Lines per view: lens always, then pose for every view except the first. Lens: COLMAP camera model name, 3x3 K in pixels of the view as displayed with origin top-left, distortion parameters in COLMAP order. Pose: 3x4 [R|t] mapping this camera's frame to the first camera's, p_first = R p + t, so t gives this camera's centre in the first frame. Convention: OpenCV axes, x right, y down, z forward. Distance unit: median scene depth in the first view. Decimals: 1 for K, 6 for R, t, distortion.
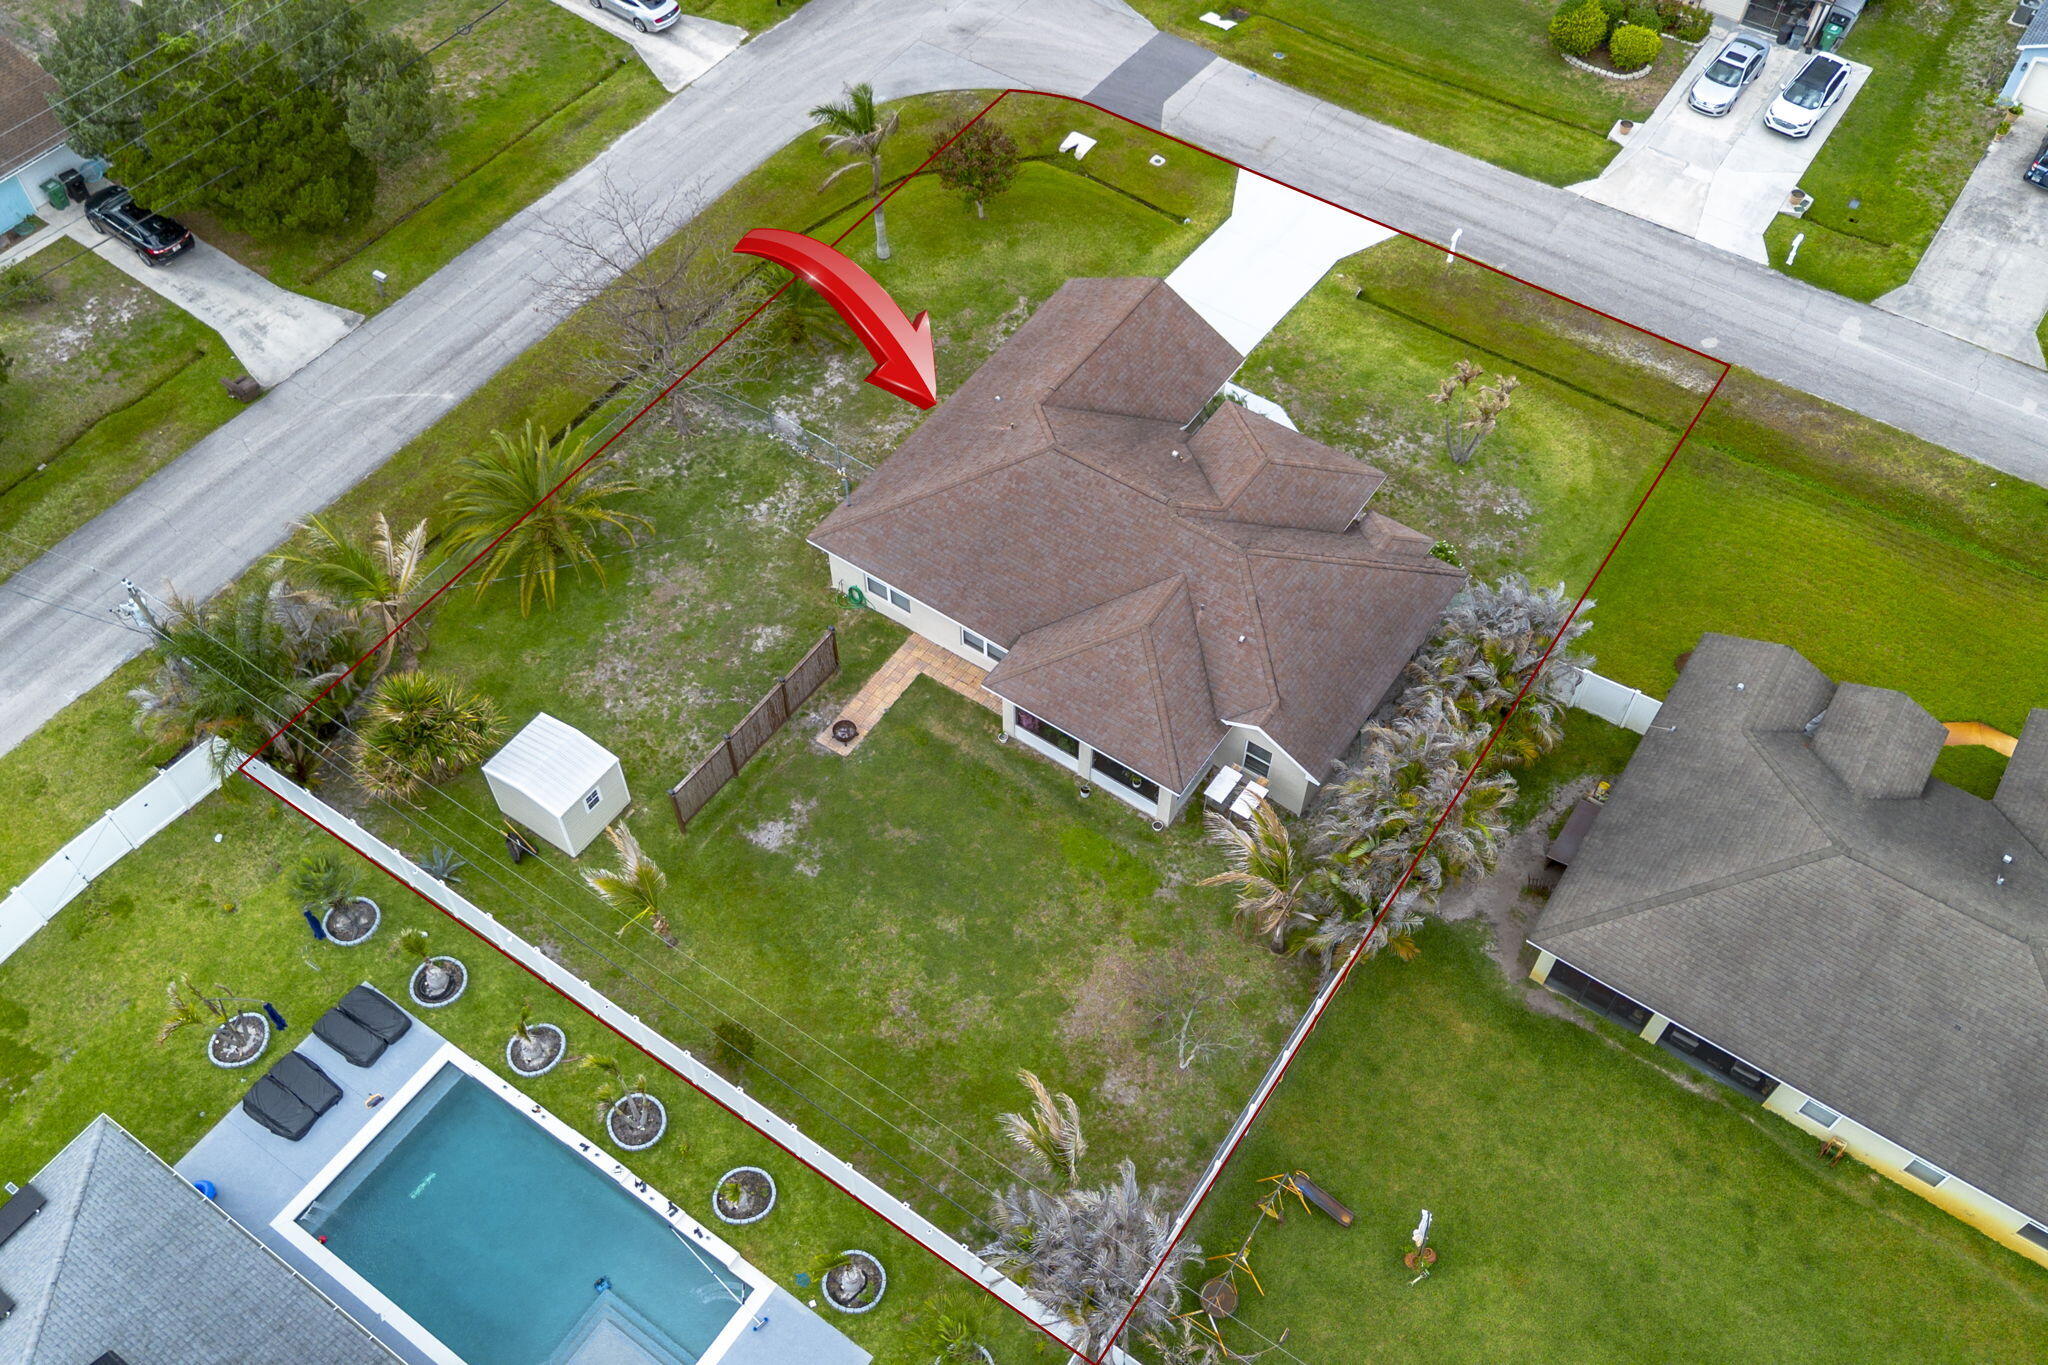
lens RADIAL K [[1713.4, 0, 1030.7], [0, 1713.4, 671.1], [0, 0, 1]] dist [0.079573, -0.082923]
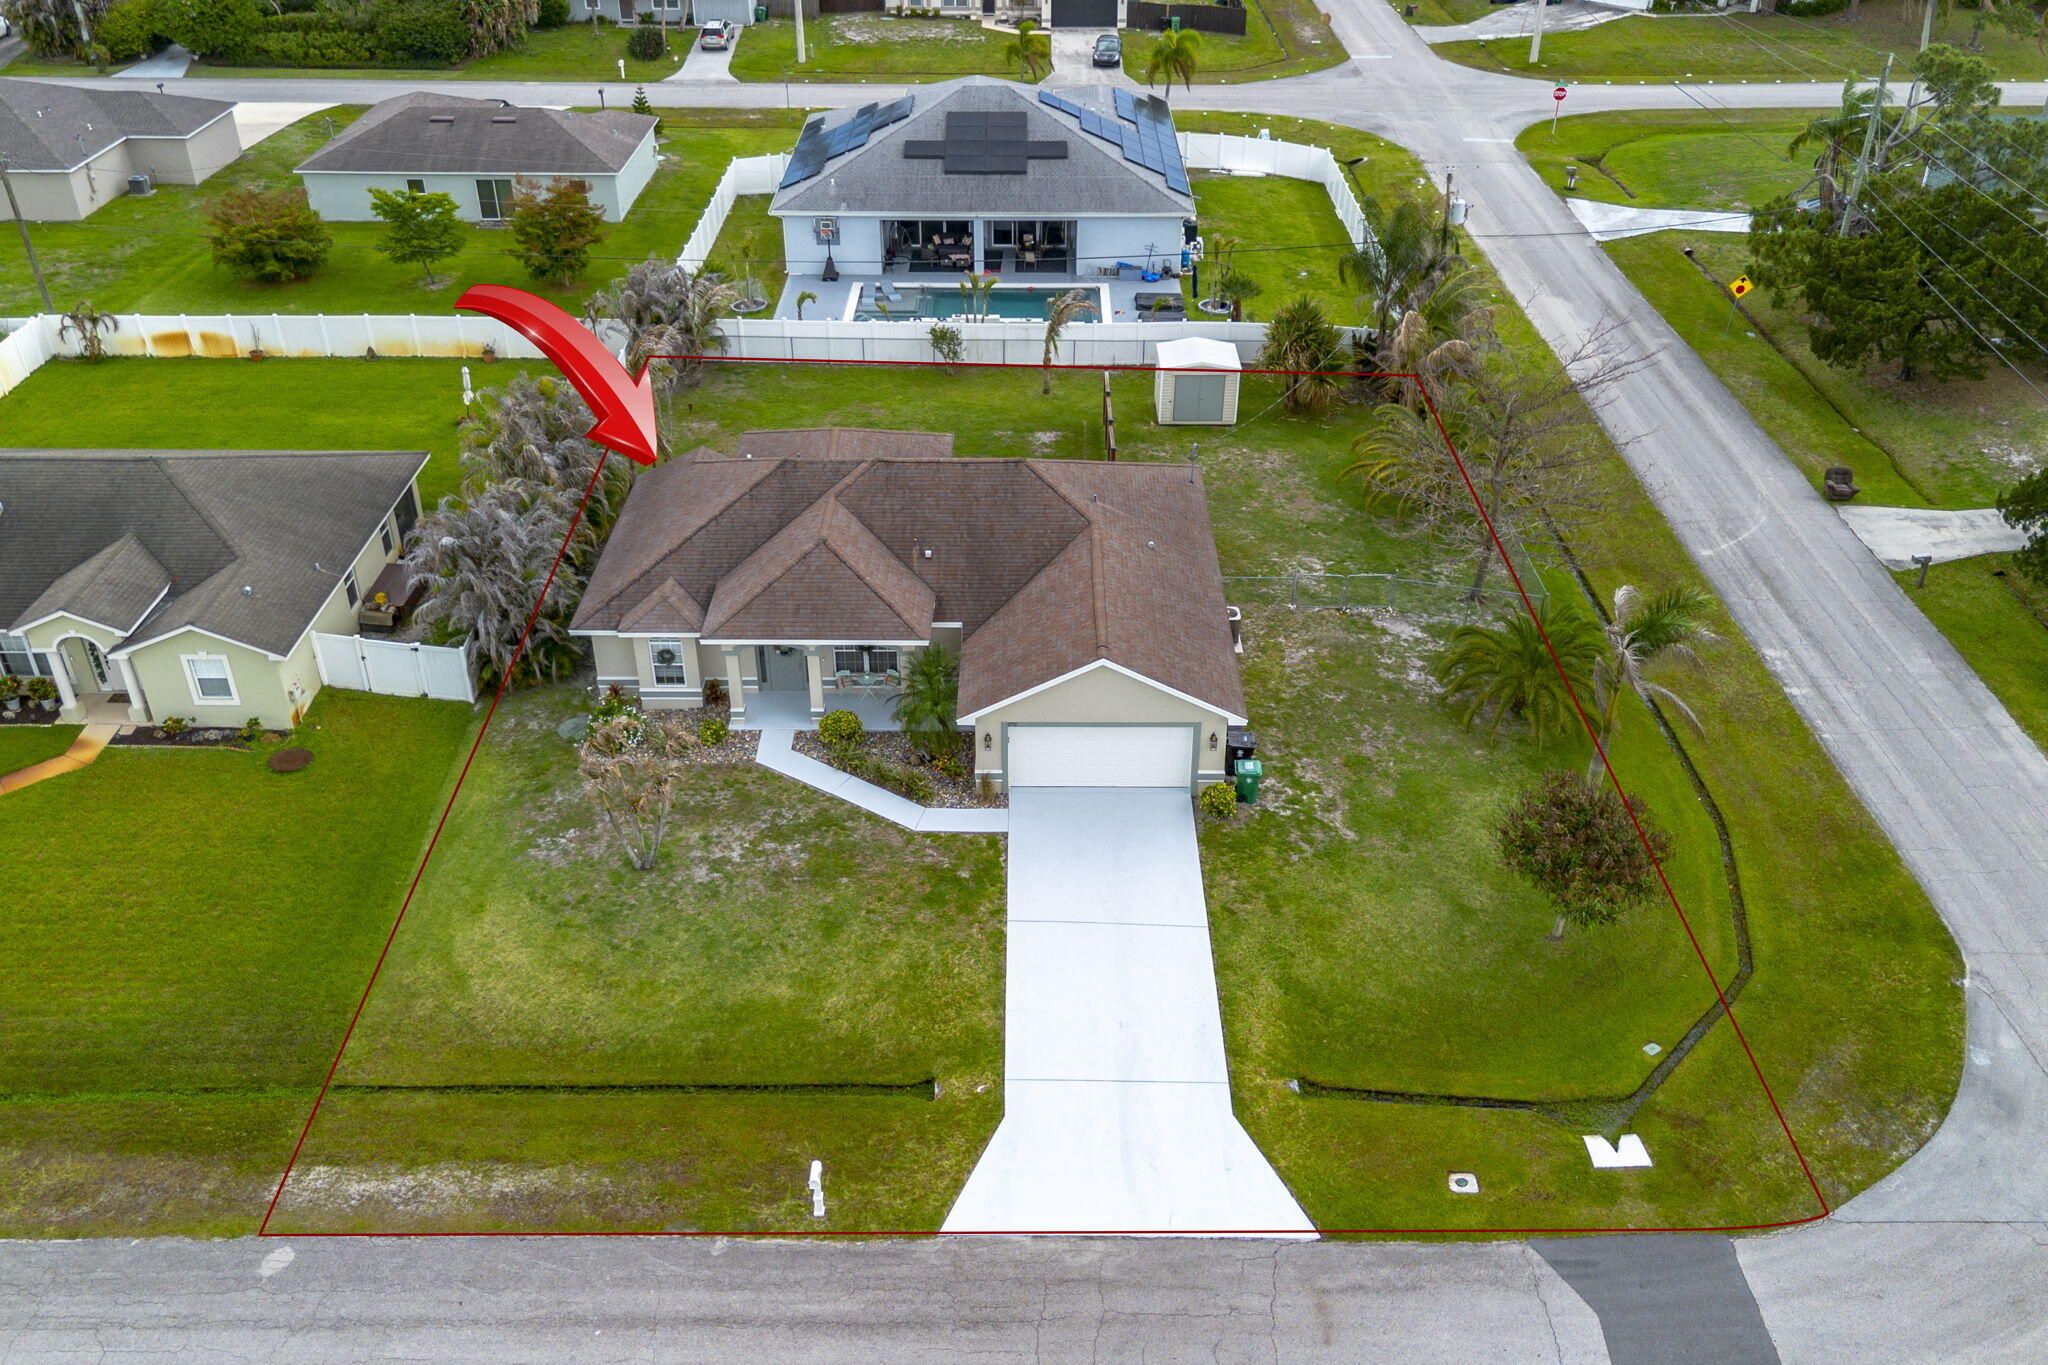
lens RADIAL K [[1713.4, 0, 1030.7], [0, 1713.4, 671.1], [0, 0, 1]] dist [0.079573, -0.082923]
pose [[-0.824802, 0.292219, -0.484055, 0.410892], [-0.456460, 0.161102, 0.875037, -0.771367], [0.333685, 0.942684, 0.000509, 0.921667]]
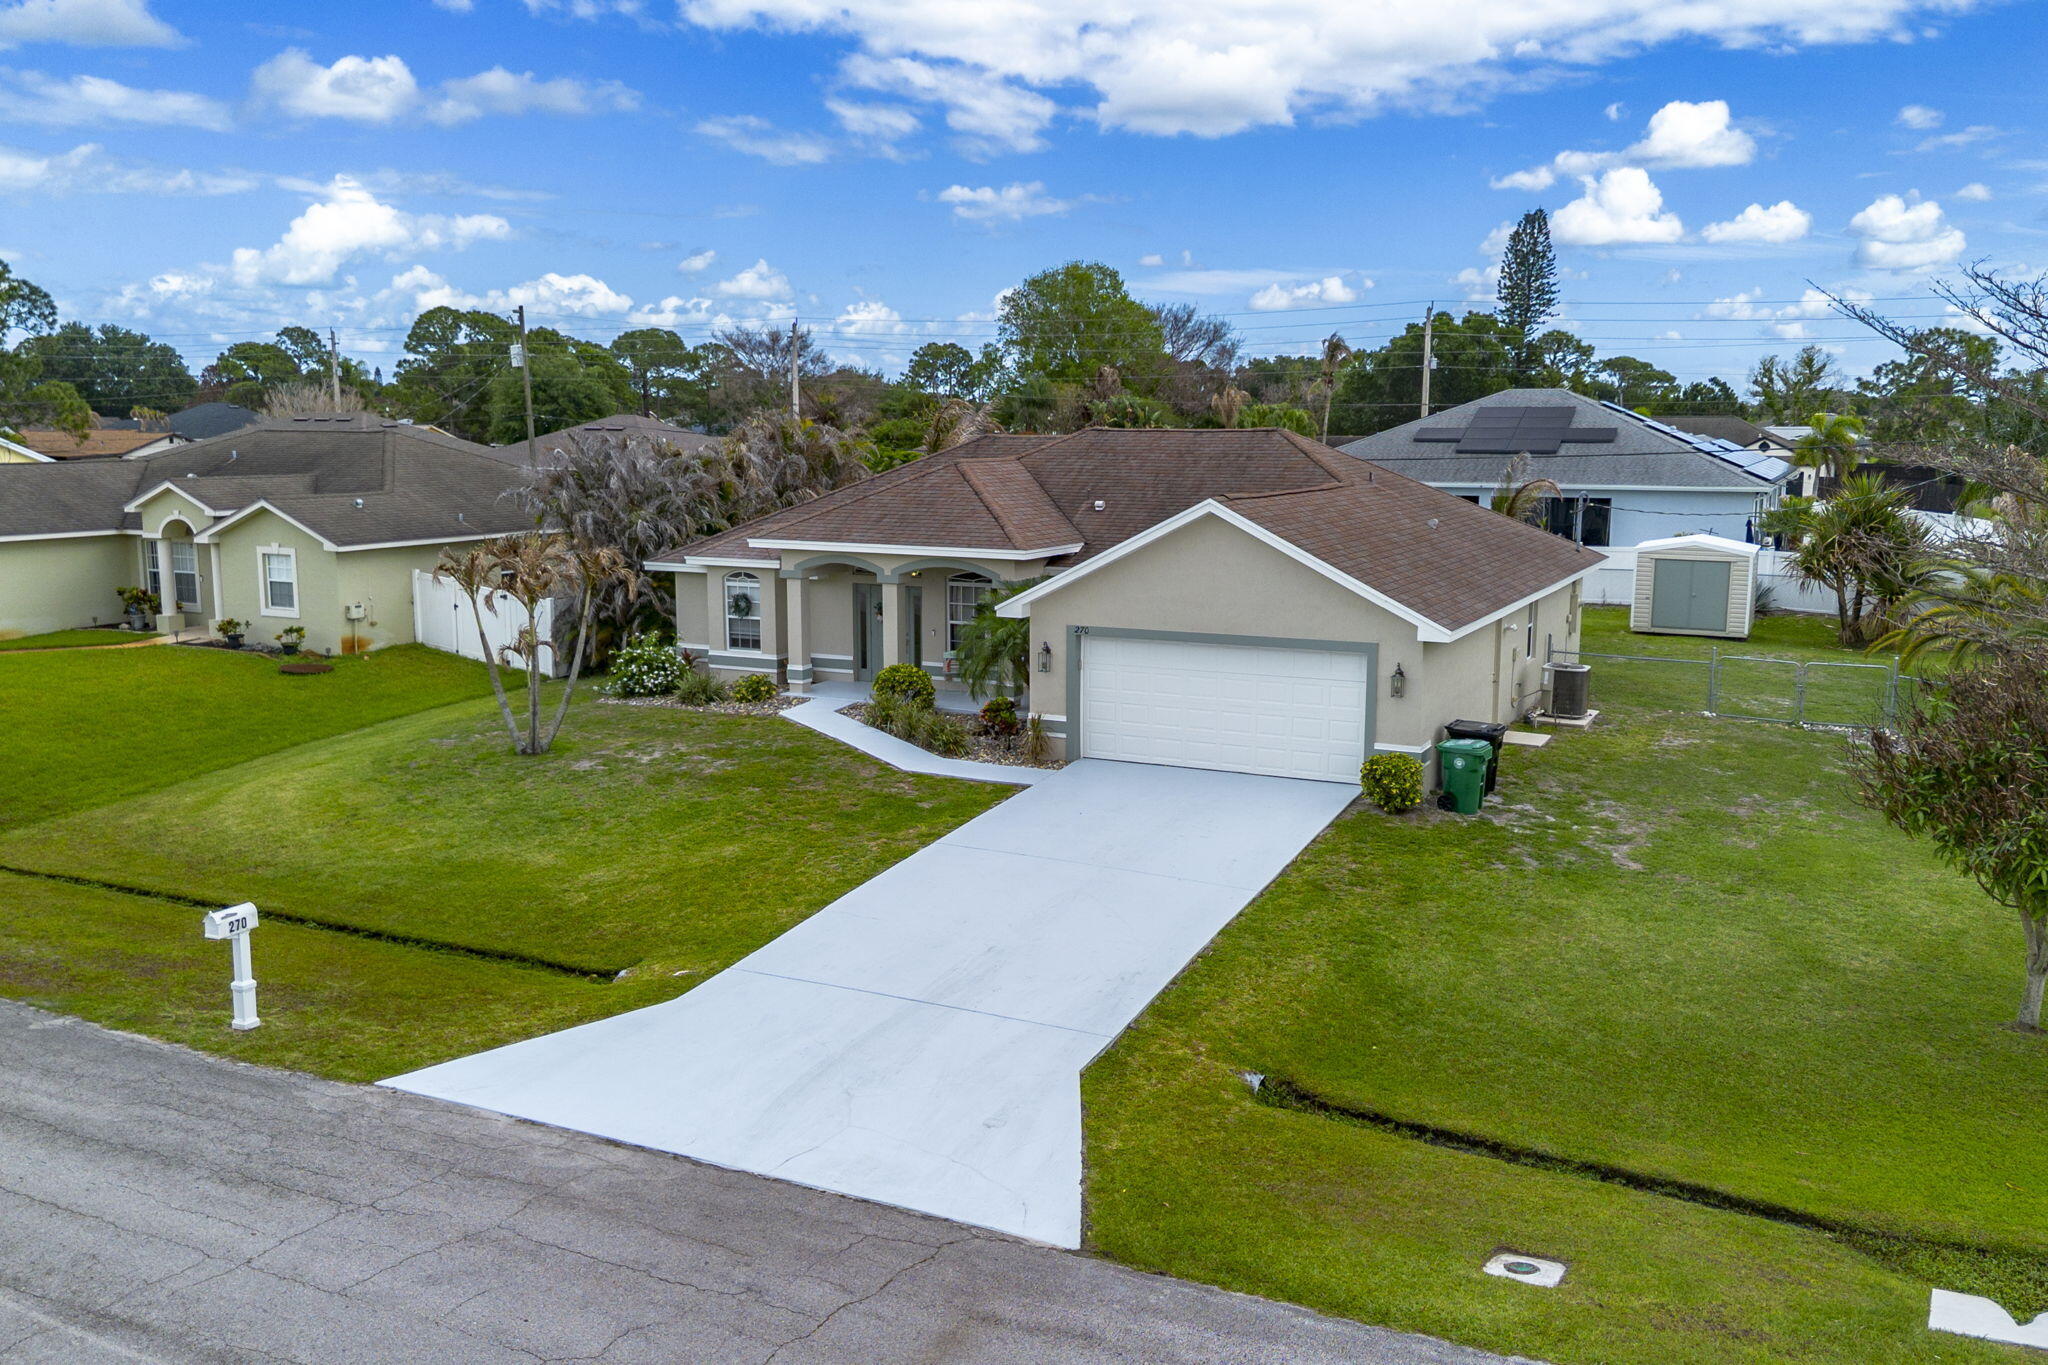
lens RADIAL K [[1713.4, 0, 1030.7], [0, 1713.4, 671.1], [0, 0, 1]] dist [0.079573, -0.082923]
pose [[-0.989572, 0.015232, -0.143232, 0.169592], [-0.118805, 0.475929, 0.871422, -0.539802], [0.081442, 0.879352, -0.469156, 1.149003]]
